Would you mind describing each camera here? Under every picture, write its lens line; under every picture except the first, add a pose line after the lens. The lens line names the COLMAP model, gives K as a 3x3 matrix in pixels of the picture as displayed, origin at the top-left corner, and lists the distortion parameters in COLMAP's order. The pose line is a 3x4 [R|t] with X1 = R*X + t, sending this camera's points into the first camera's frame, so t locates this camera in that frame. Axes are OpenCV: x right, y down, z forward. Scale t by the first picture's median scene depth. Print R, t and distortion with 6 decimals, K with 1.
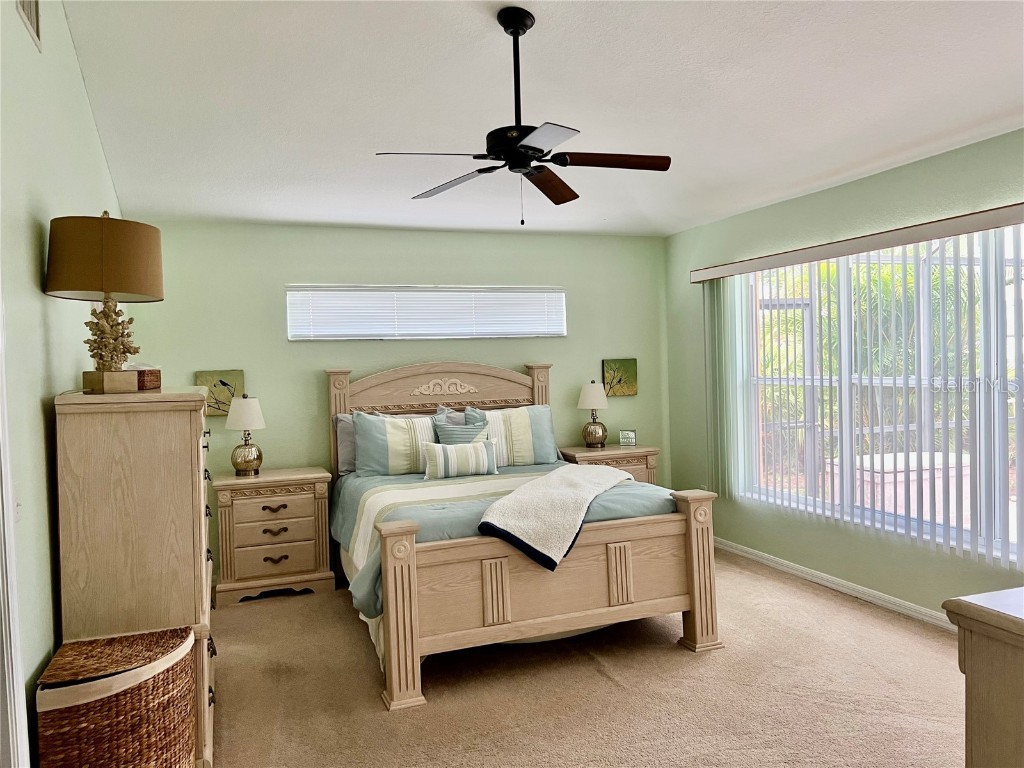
lens RADIAL K [[758.7, 0, 512.0], [0, 758.7, 384.0], [0, 0, 1]] dist [0.080295, -0.123398]
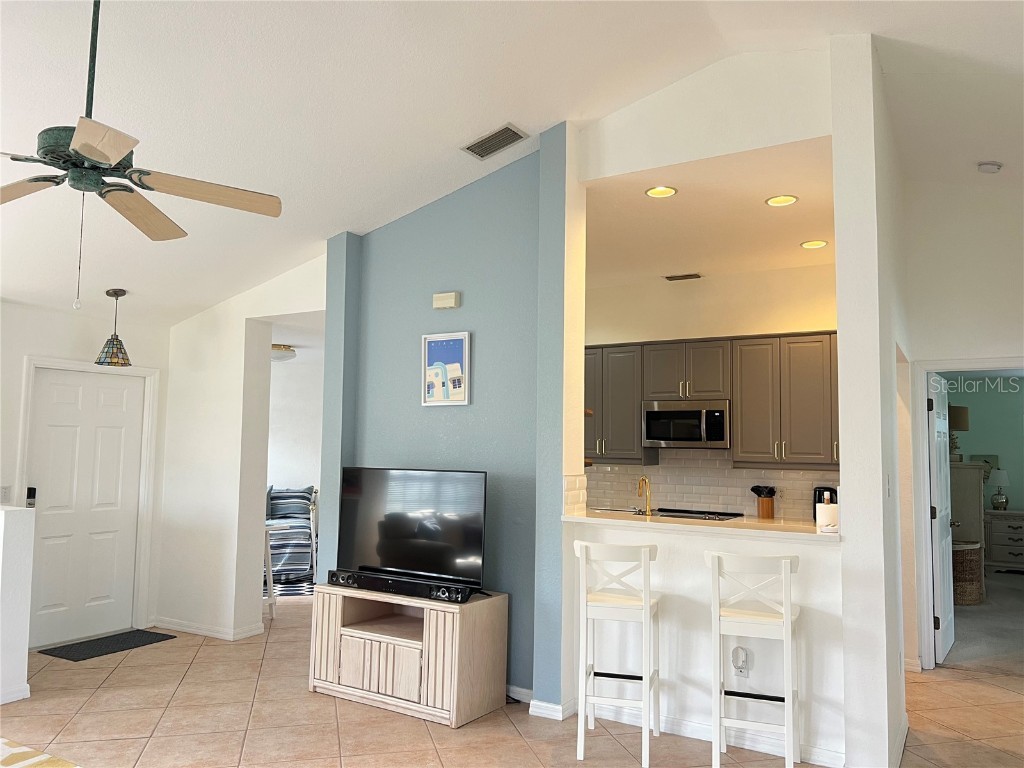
lens RADIAL K [[758.7, 0, 512.0], [0, 758.7, 384.0], [0, 0, 1]] dist [0.080295, -0.123398]
pose [[0.630363, -0.018560, -0.776078, 0.400363], [-0.054586, 0.996180, -0.068161, 0.001993], [0.774379, 0.085329, 0.626942, -1.234758]]
